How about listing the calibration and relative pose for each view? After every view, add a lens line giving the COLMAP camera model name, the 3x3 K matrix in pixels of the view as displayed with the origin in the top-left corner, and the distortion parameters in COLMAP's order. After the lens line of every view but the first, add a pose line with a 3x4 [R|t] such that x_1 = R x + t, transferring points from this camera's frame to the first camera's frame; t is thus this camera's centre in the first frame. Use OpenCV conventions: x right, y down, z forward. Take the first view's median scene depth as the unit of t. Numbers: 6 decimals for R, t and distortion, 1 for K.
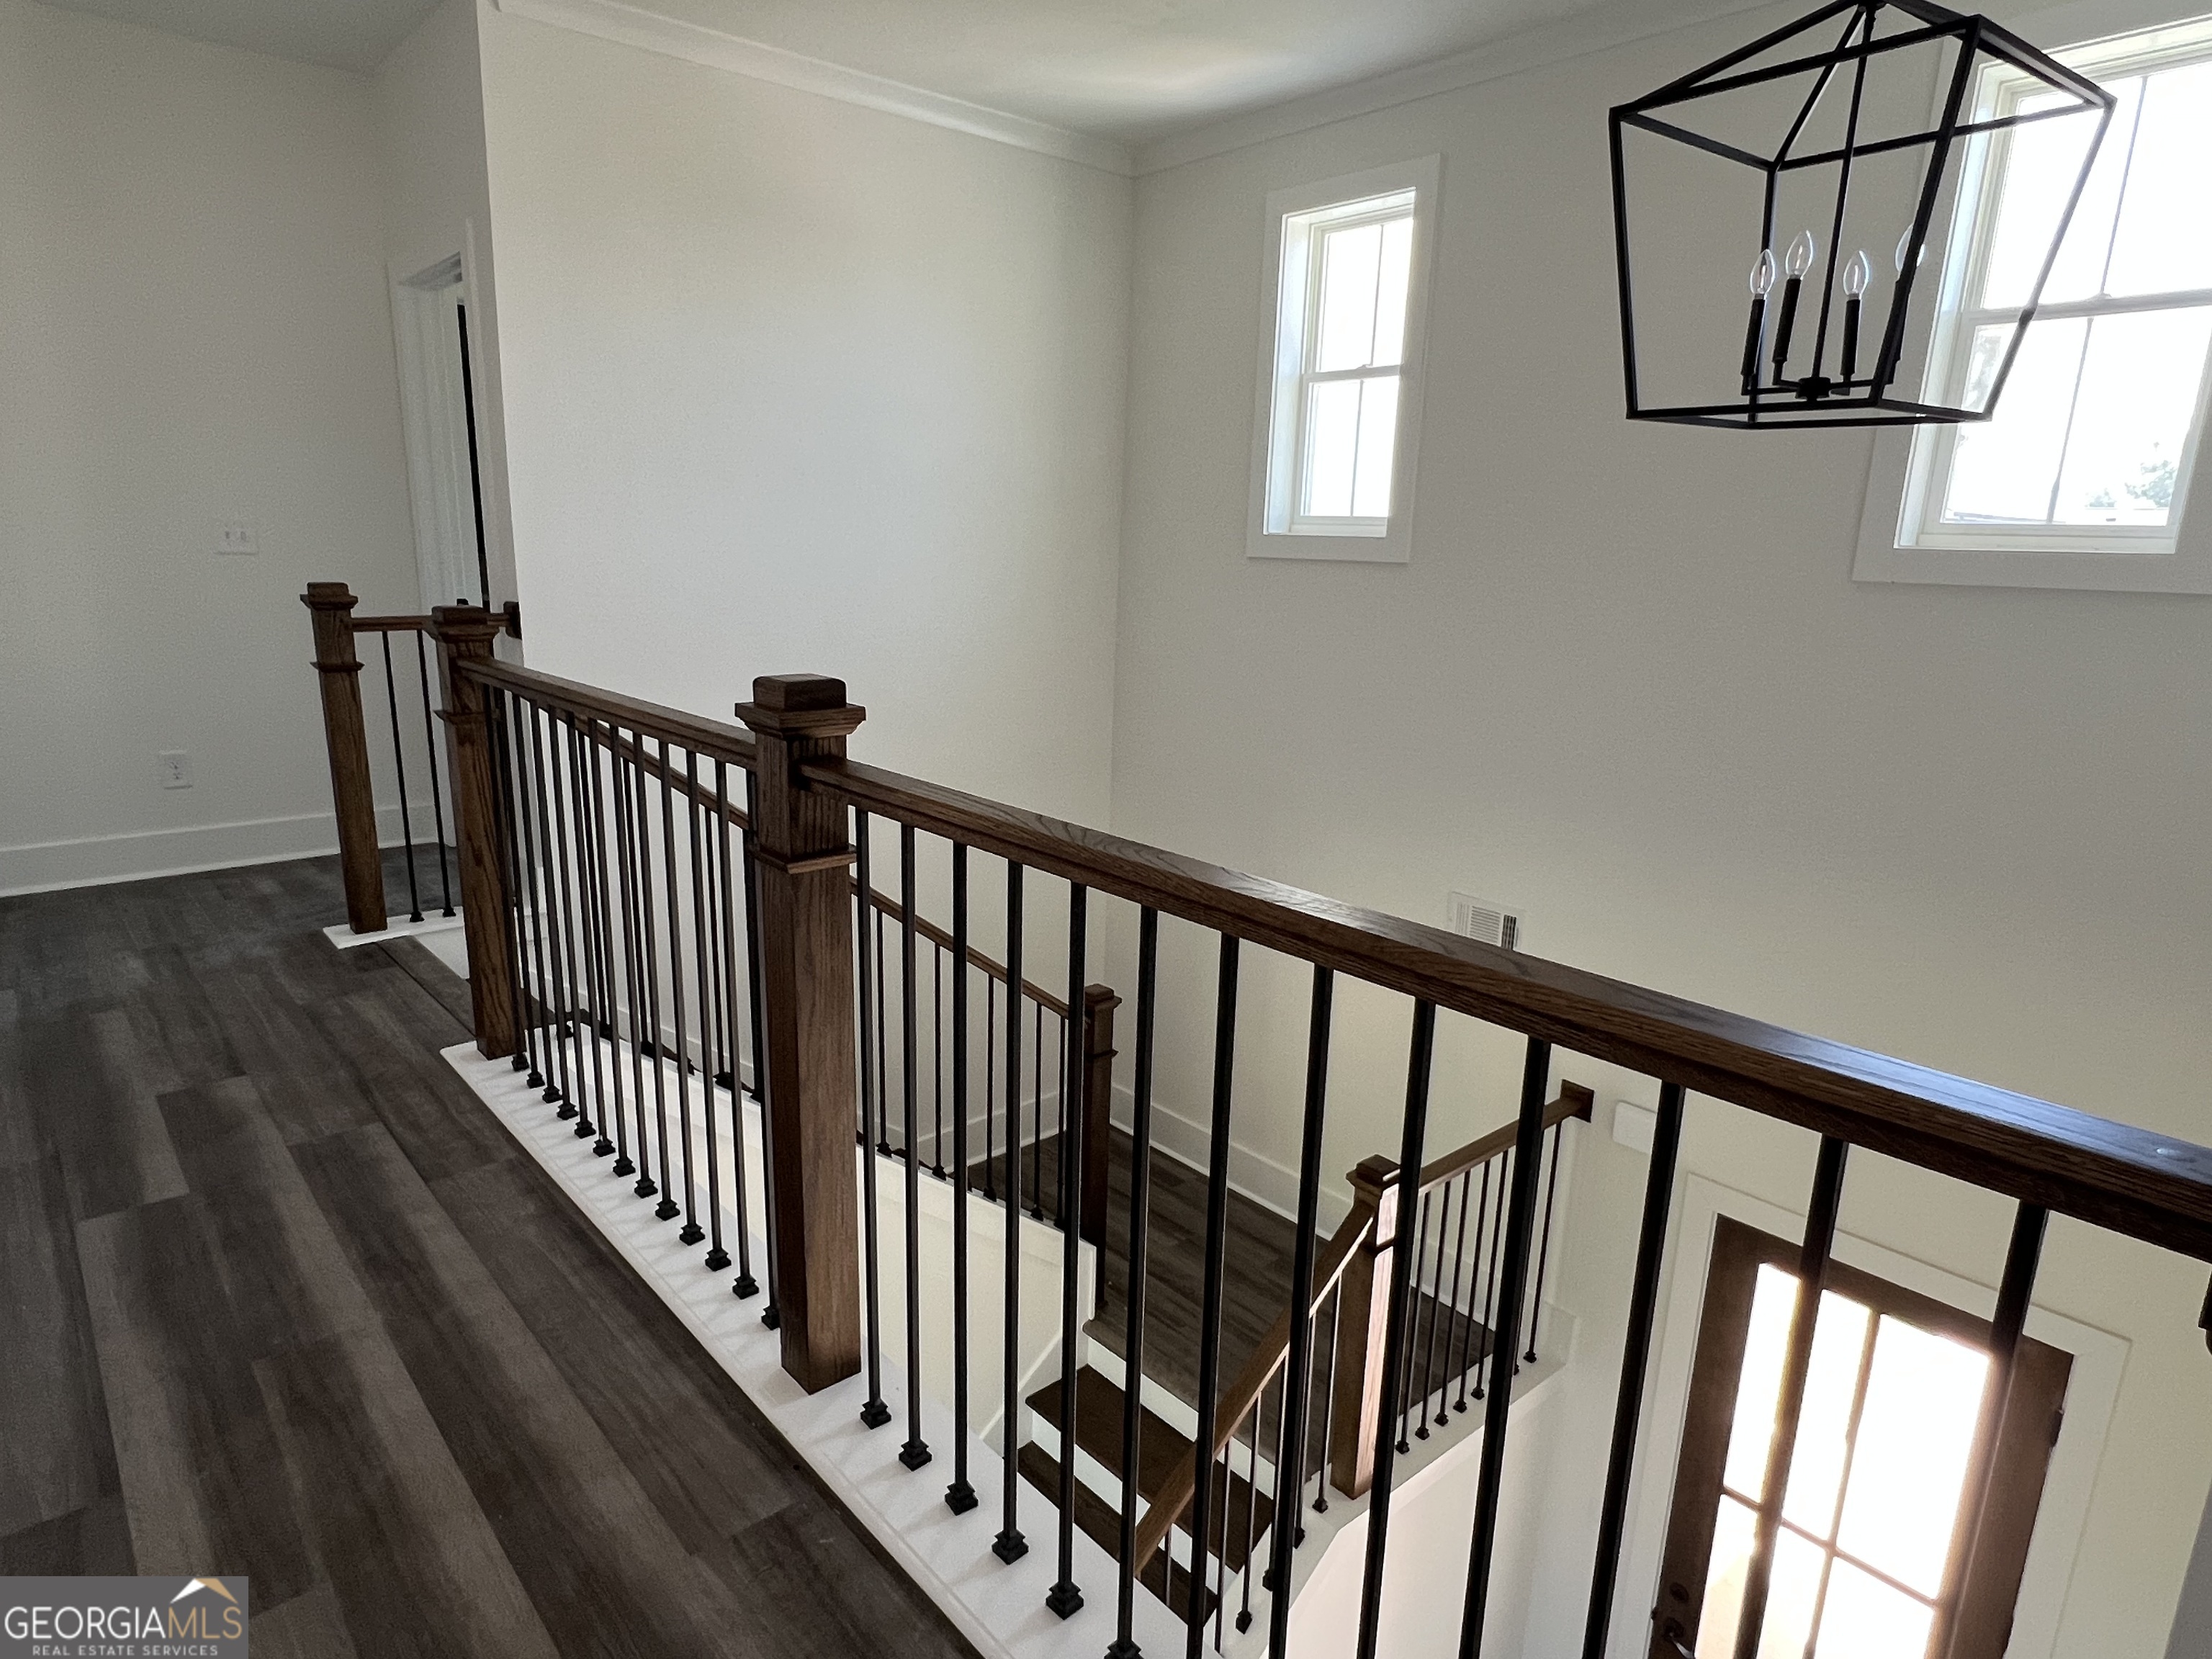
lens RADIAL K [[1290.0, 0, 1102.5], [0, 1290.0, 843.0], [0, 0, 1]] dist [0.001867, -0.000378]
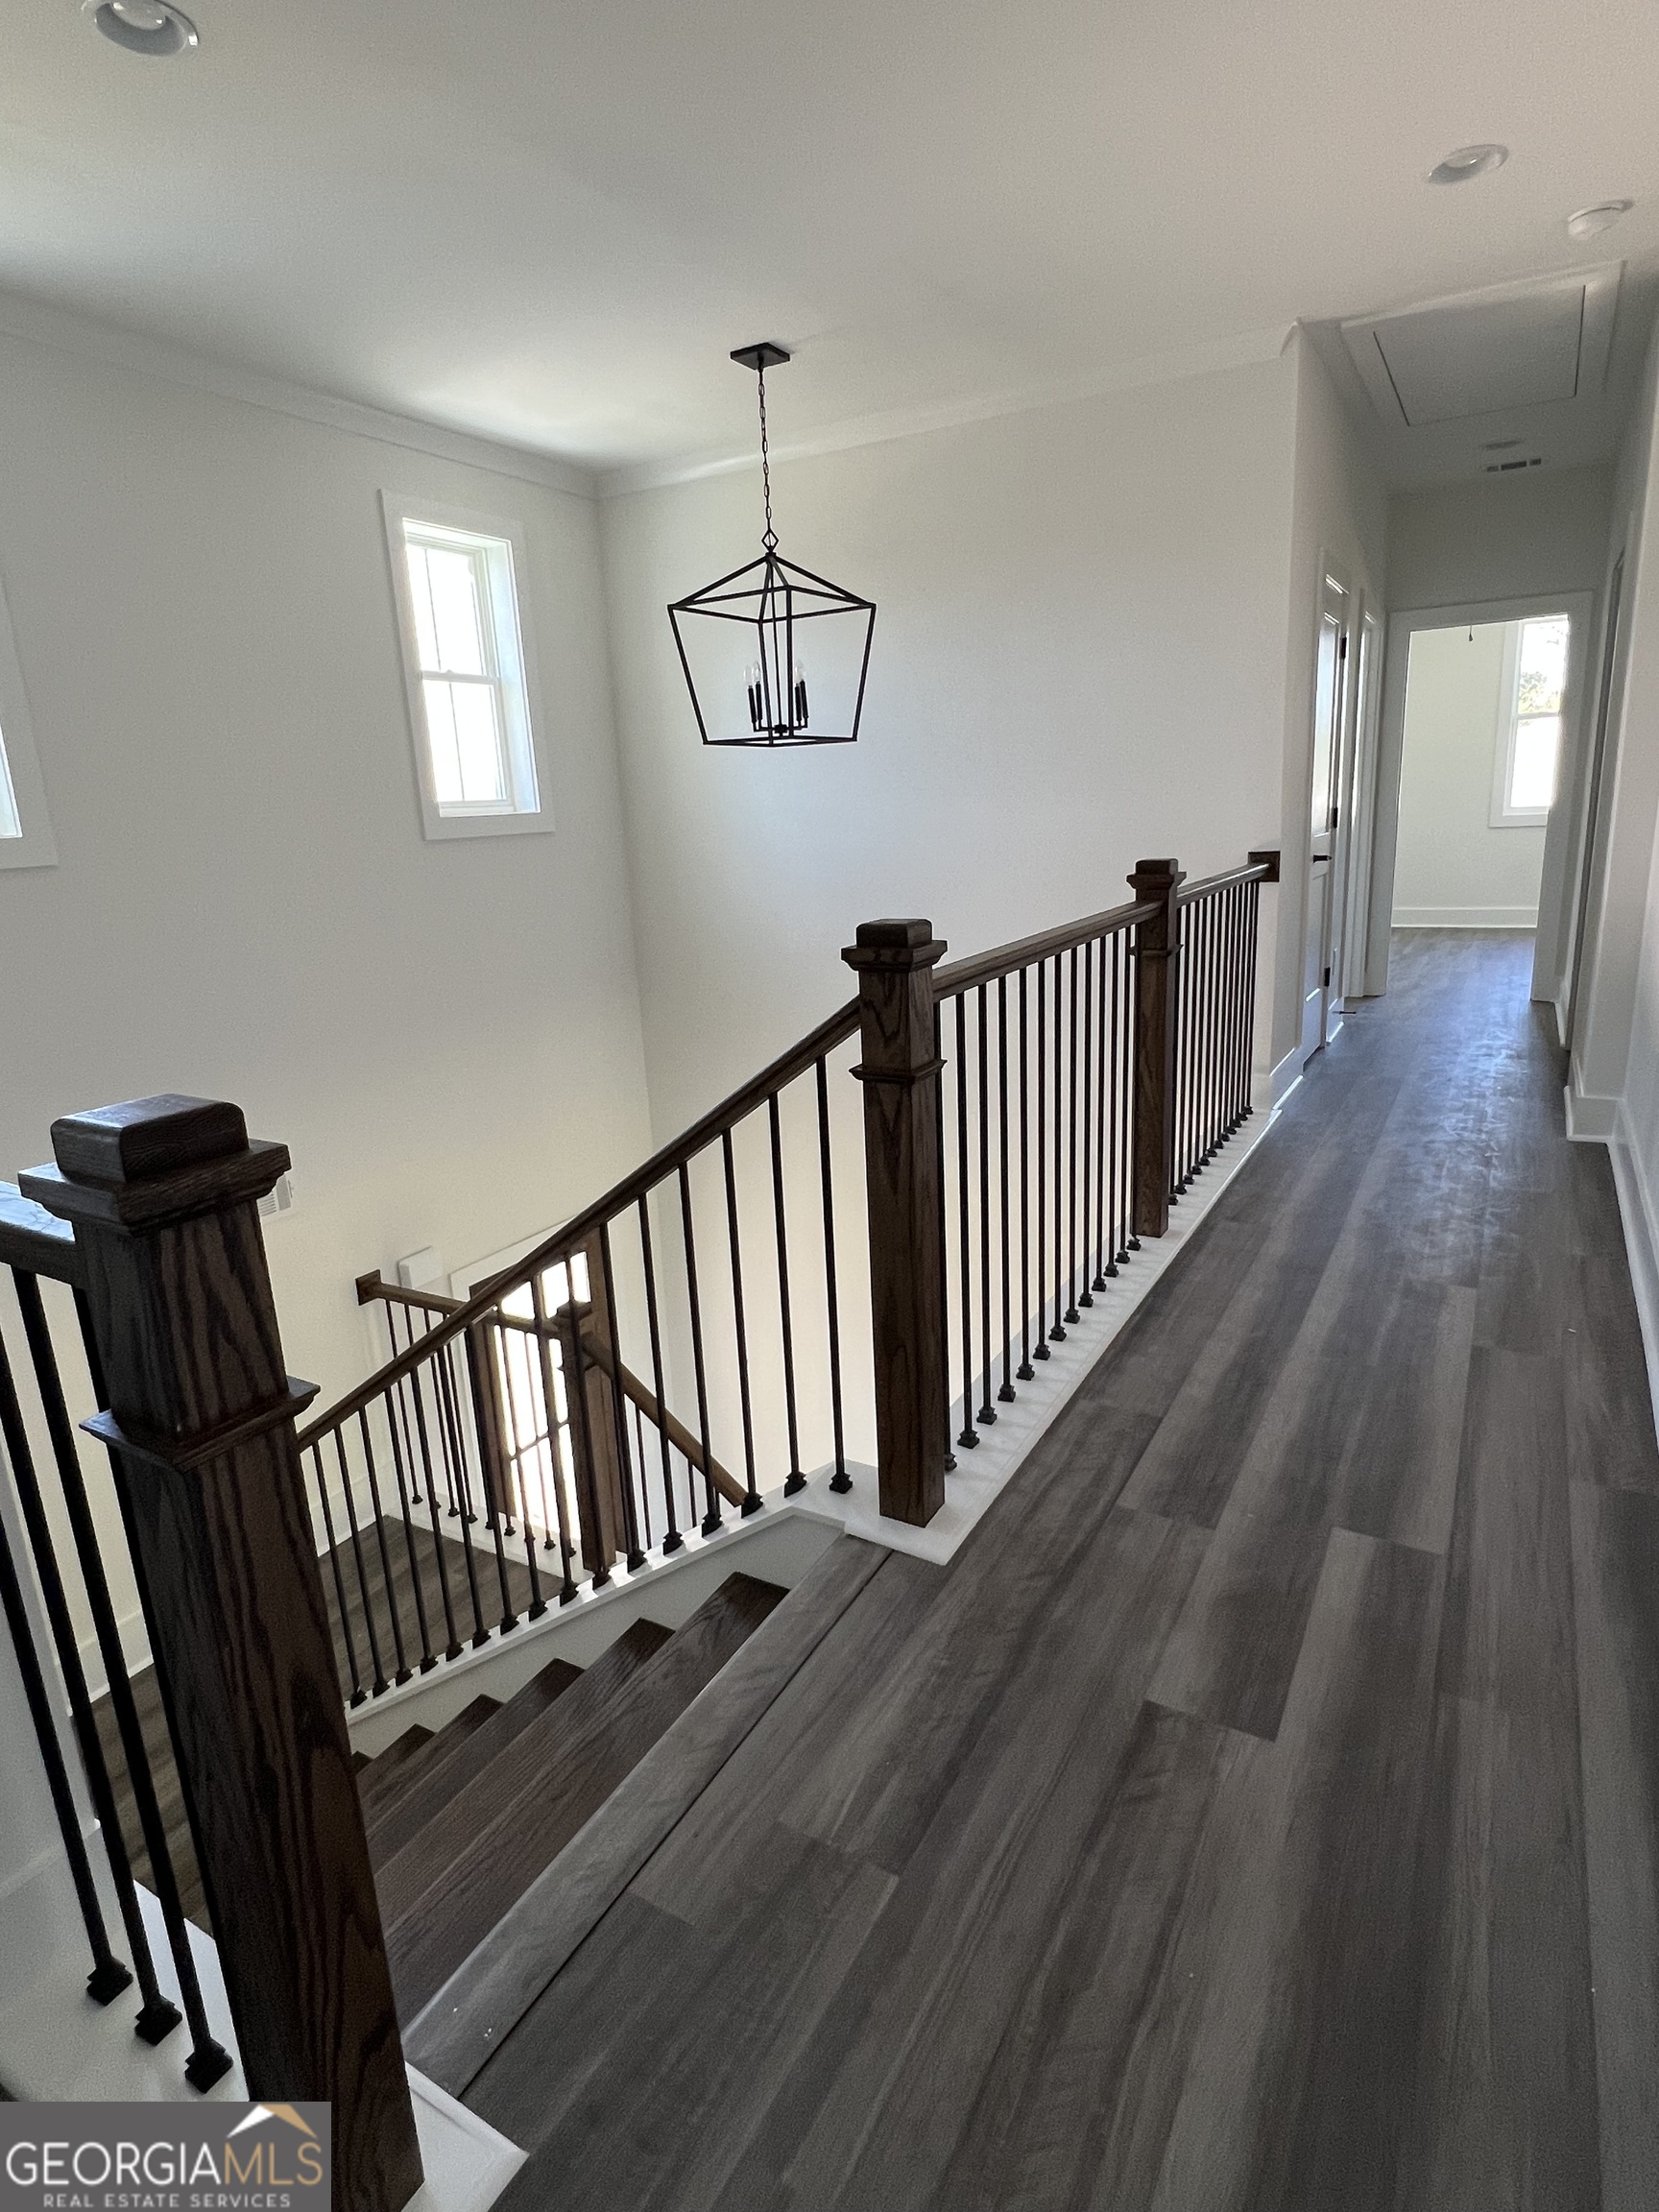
lens RADIAL K [[1162.0, 0, 834.4], [0, 1162.0, 1086.2], [0, 0, 1]] dist [0.003924, -0.002901]
pose [[-0.321190, -0.229927, 0.918679, -1.223800], [0.264812, 0.909575, 0.320232, -0.348611], [-0.909237, 0.346132, -0.231259, 1.346458]]
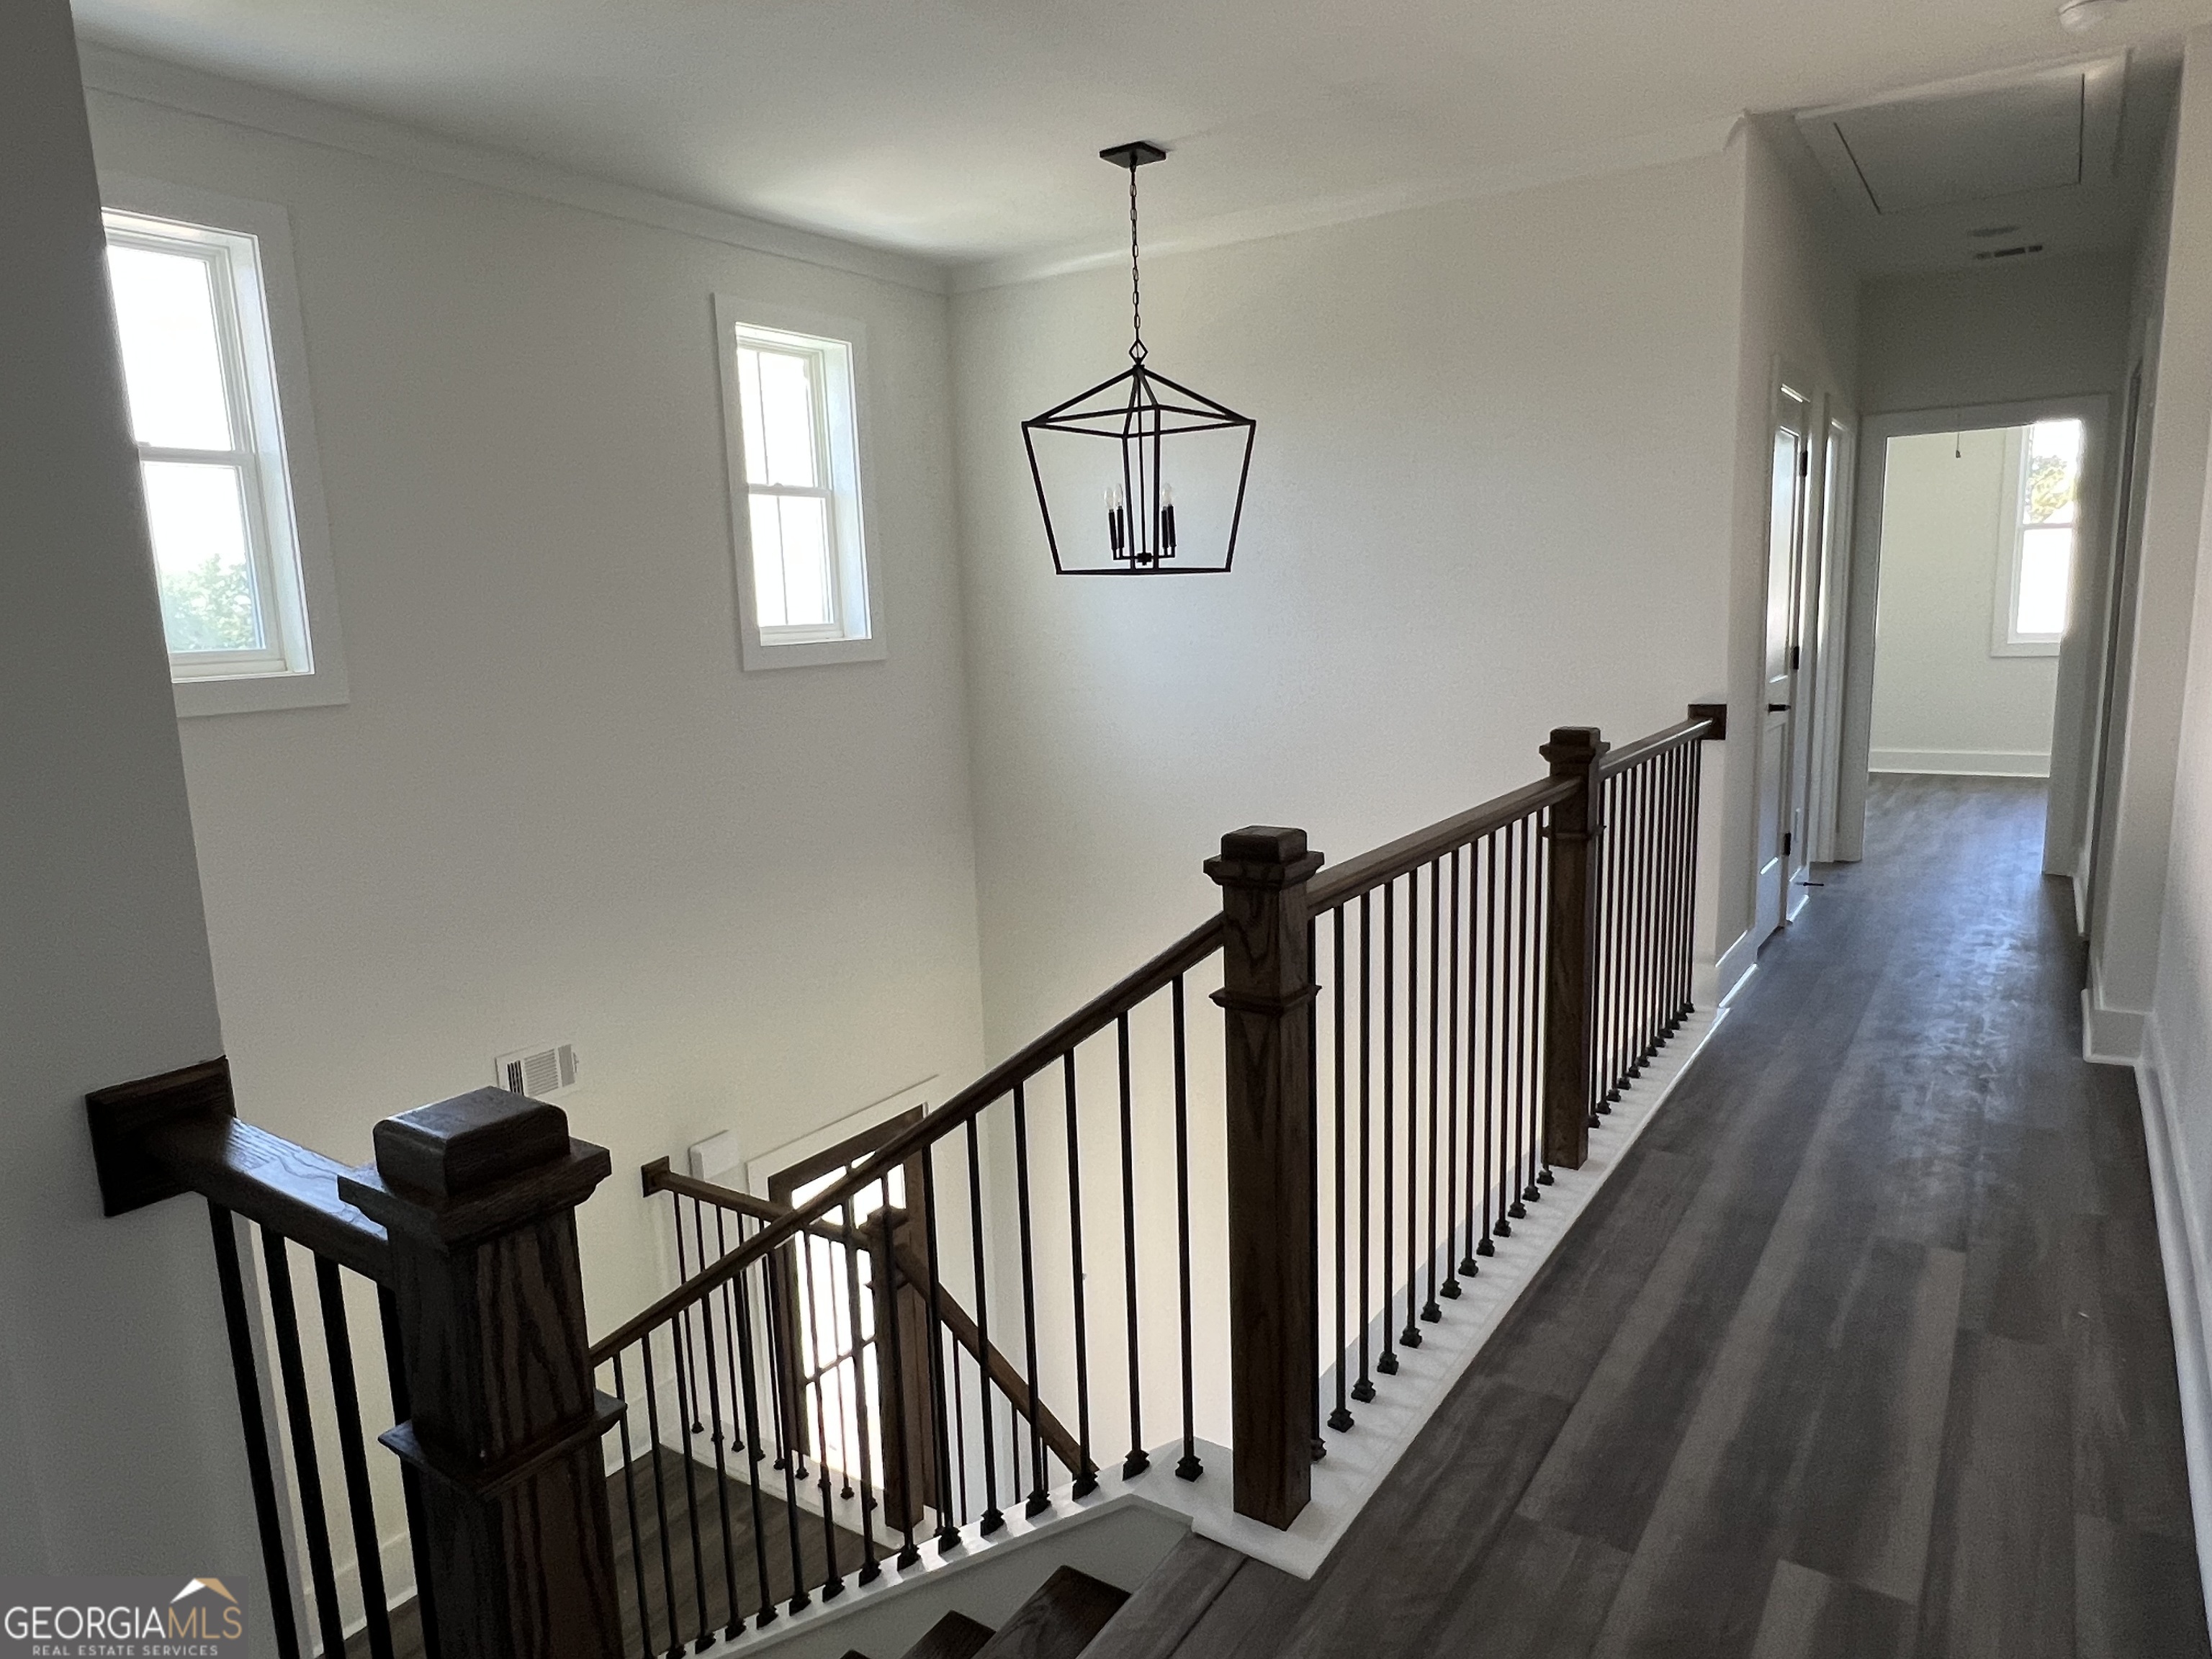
lens RADIAL K [[1370.2, 0, 1107.0], [0, 1370.2, 828.8], [0, 0, 1]] dist [-0.000213, -0.000856]
pose [[-0.253063, -0.175422, 0.951413, -1.245078], [0.258894, 0.935277, 0.241309, -0.405883], [-0.932166, 0.307381, -0.191269, 1.335634]]
